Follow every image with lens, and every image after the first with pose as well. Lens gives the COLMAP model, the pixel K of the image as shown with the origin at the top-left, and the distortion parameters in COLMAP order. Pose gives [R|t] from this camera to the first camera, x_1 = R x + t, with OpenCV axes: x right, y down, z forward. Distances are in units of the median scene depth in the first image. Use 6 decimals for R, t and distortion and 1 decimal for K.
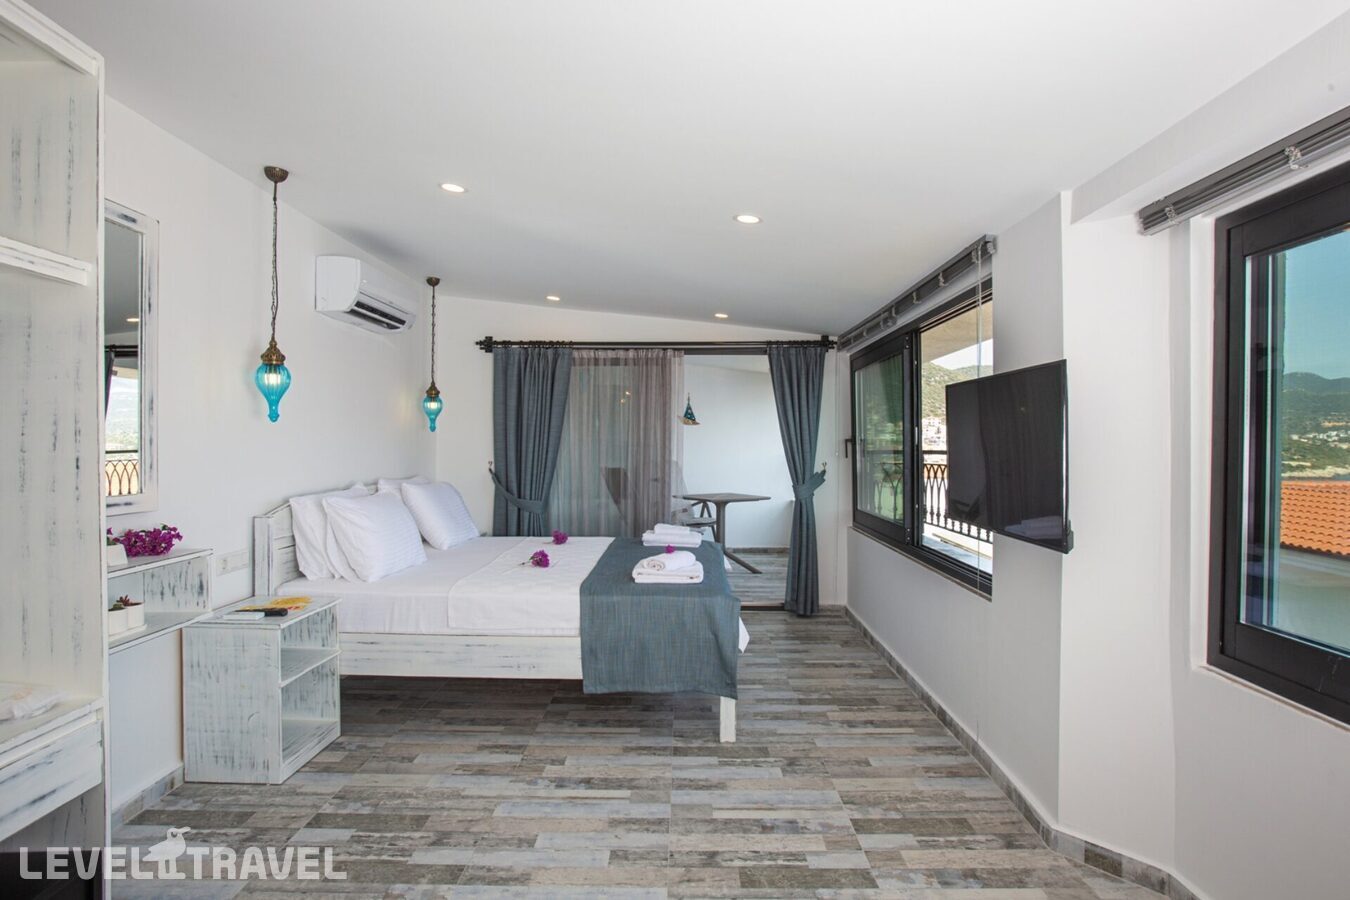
lens RADIAL K [[750.8, 0, 675.0], [0, 750.8, 450.0], [0, 0, 1]] dist [-0.084955, 0.055469]
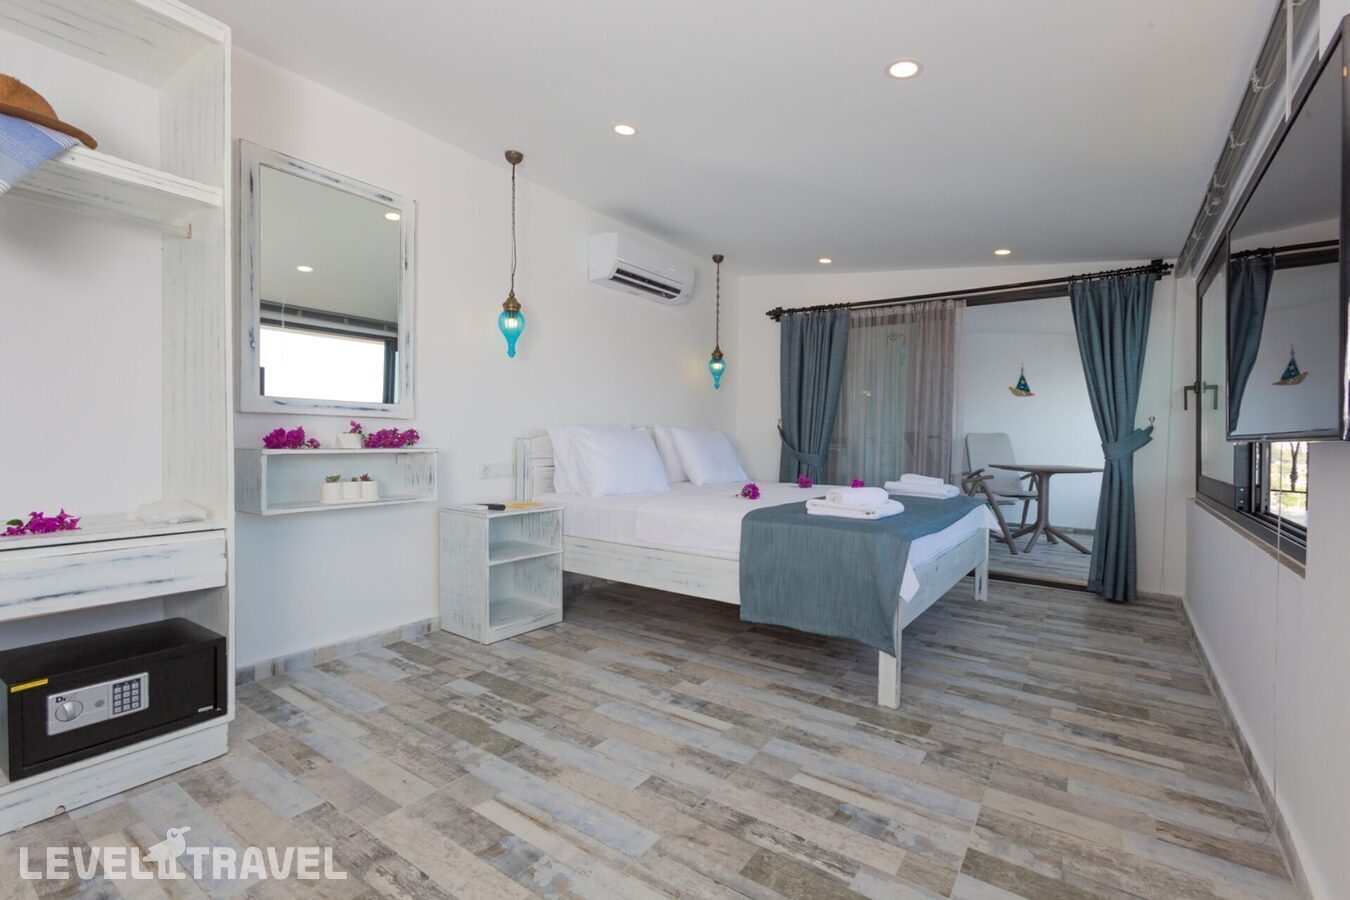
lens RADIAL K [[609.9, 0, 675.0], [0, 609.9, 450.0], [0, 0, 1]] dist [-0.026450, 0.020575]
pose [[0.823864, 0.022154, -0.566354, 0.256040], [-0.018874, 0.999754, 0.011651, 0.095792], [0.566473, 0.001090, 0.824080, 0.288457]]
